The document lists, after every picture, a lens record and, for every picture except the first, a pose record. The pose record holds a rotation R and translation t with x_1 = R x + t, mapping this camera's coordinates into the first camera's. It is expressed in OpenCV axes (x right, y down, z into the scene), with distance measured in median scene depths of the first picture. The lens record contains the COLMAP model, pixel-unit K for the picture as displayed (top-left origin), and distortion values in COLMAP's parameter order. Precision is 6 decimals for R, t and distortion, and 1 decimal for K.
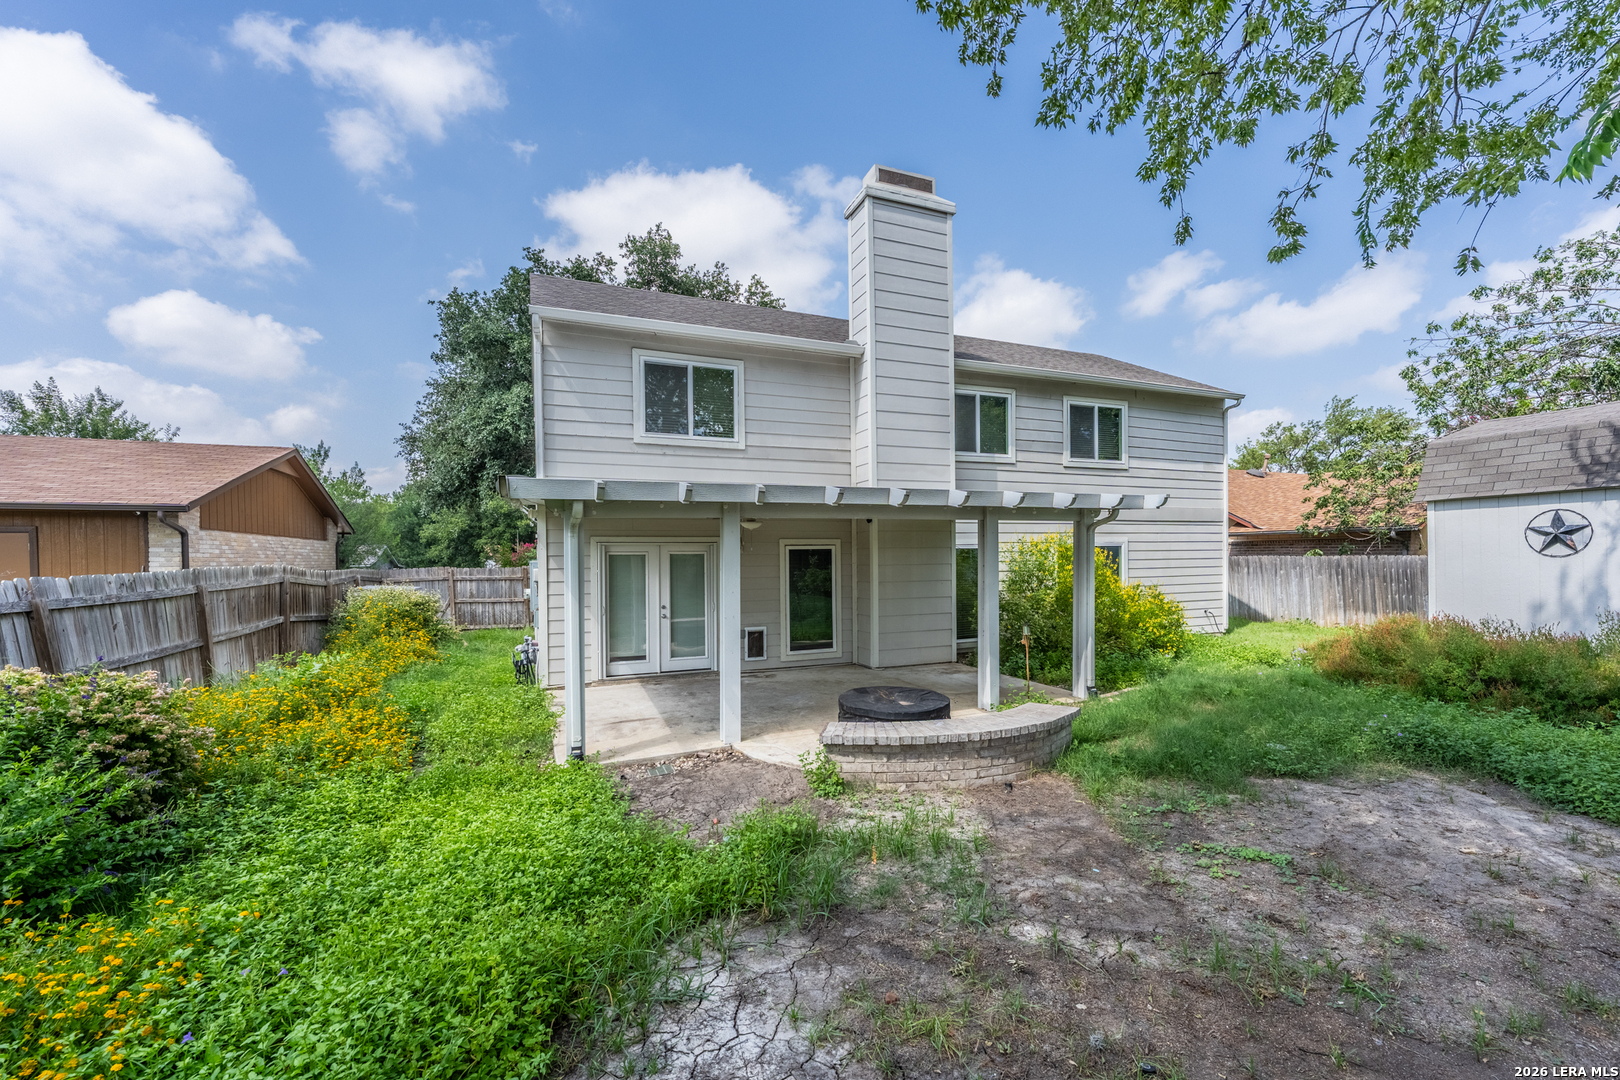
lens RADIAL K [[663.1, 0, 813.7], [0, 663.1, 563.3], [0, 0, 1]] dist [0.000198, -0.000450]
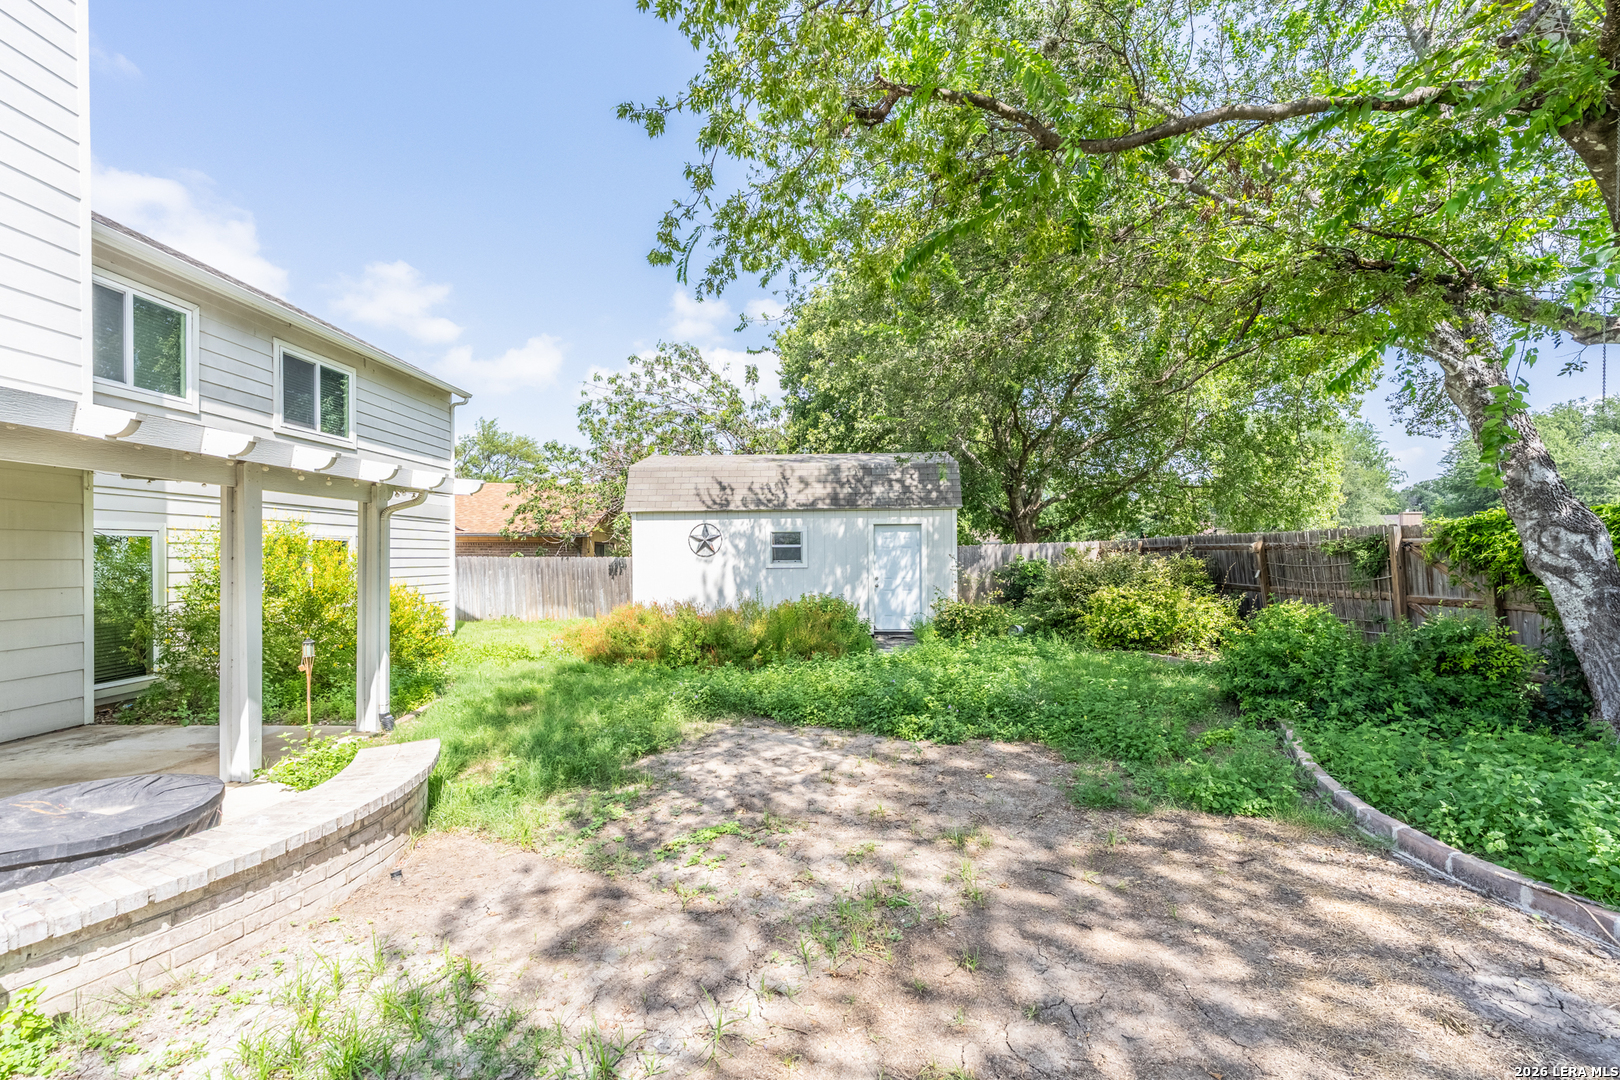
lens RADIAL K [[663.1, 0, 820.1], [0, 663.1, 561.5], [0, 0, 1]] dist [0.000198, -0.000450]
pose [[0.394109, 0.005429, 0.919048, -0.077831], [0.004904, 0.999956, -0.008009, 0.010252], [-0.919051, 0.007663, 0.394065, 0.158712]]
